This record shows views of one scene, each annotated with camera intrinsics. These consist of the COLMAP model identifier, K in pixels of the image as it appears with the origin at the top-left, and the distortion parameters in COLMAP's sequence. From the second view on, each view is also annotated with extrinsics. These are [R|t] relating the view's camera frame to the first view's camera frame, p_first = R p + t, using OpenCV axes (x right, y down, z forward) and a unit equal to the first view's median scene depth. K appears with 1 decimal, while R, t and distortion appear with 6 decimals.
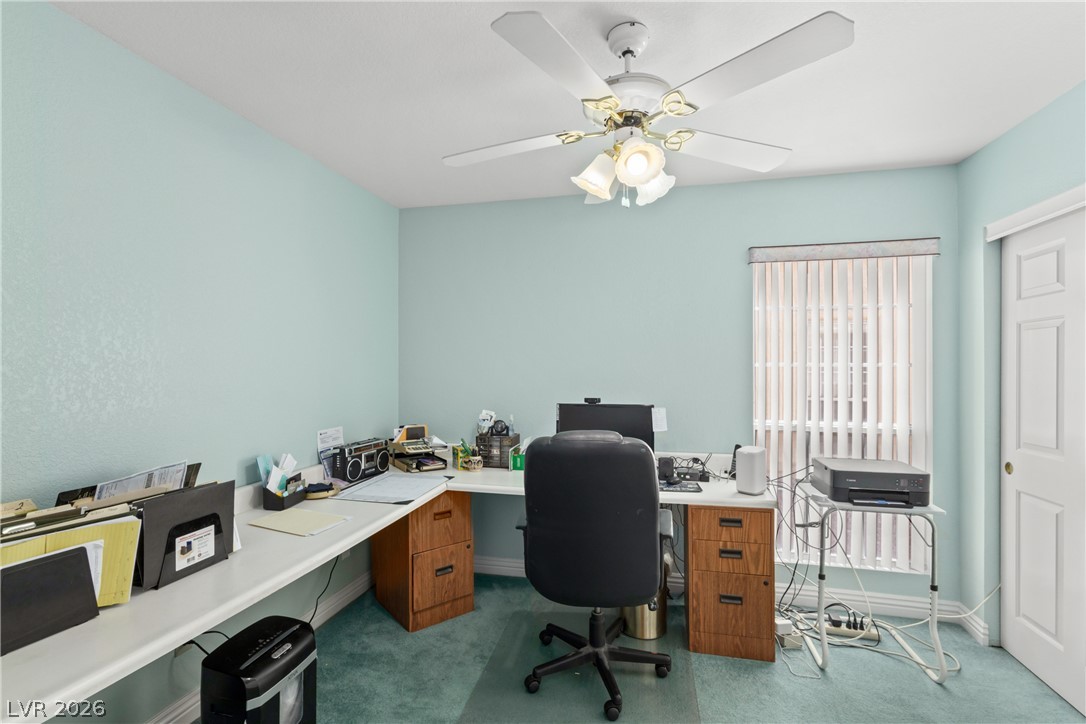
lens RADIAL K [[505.1, 0, 539.9], [0, 505.1, 365.2], [0, 0, 1]] dist [0.005094, 0.000822]
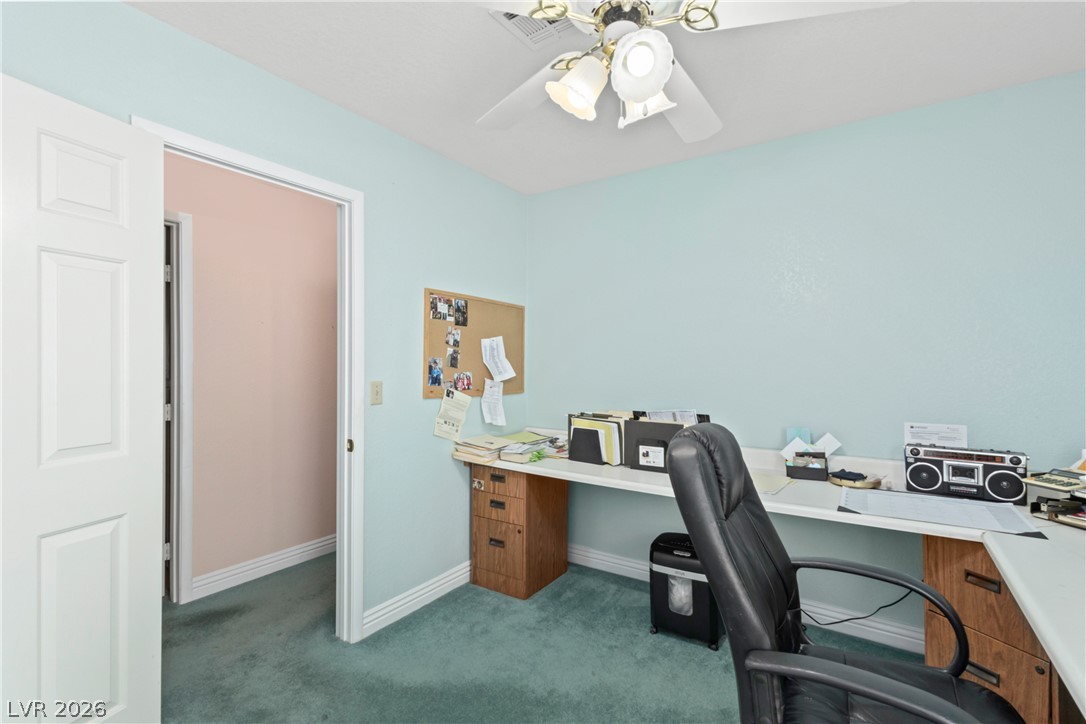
lens RADIAL K [[505.1, 0, 542.1], [0, 505.1, 359.3], [0, 0, 1]] dist [0.005094, 0.000822]
pose [[-0.337617, -0.003327, -0.941278, 0.574784], [-0.002283, 0.999994, -0.002716, 0.026576], [0.941281, 0.001232, -0.337623, 0.699606]]
